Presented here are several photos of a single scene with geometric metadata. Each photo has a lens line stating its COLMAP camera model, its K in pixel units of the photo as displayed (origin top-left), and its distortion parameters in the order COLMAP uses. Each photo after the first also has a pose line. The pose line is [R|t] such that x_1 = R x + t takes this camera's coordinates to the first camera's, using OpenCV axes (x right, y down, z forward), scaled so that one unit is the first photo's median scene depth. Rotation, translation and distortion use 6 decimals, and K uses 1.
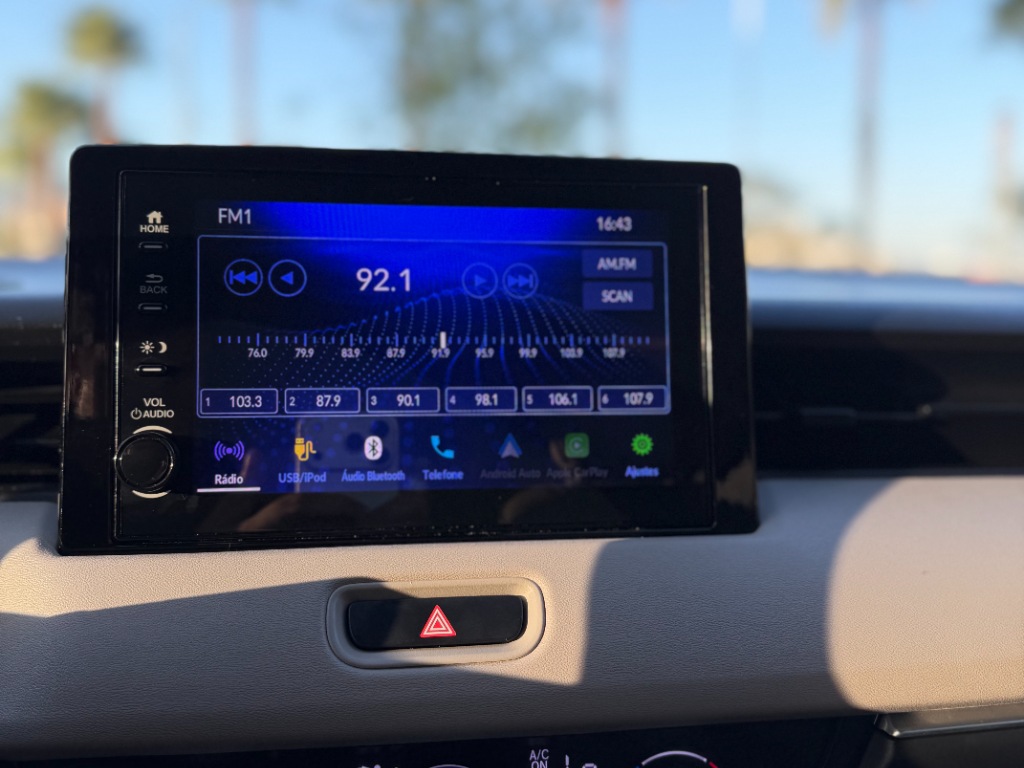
lens RADIAL K [[948.5, 0, 512.0], [0, 948.5, 384.0], [0, 0, 1]] dist [0.053999, -0.001397]
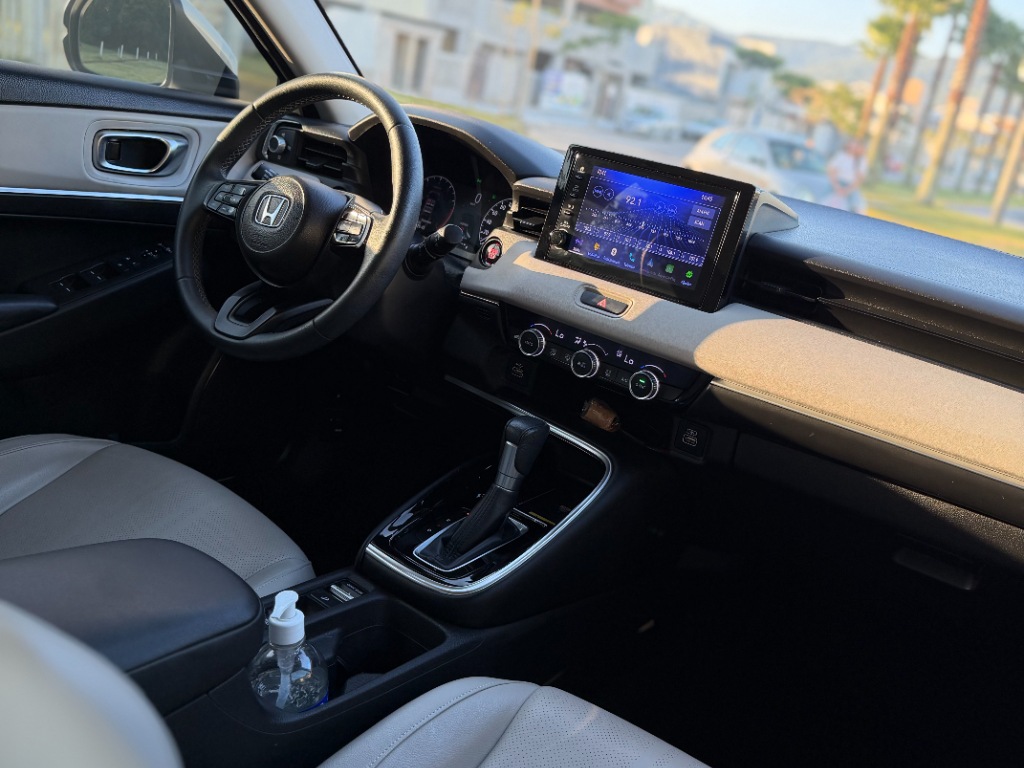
lens RADIAL K [[948.5, 0, 512.0], [0, 948.5, 384.0], [0, 0, 1]] dist [0.053999, -0.001397]
pose [[0.677080, 0.326973, -0.659281, 1.825601], [-0.261036, 0.944328, 0.200260, -0.061970], [0.688058, 0.036504, 0.724737, -1.497557]]
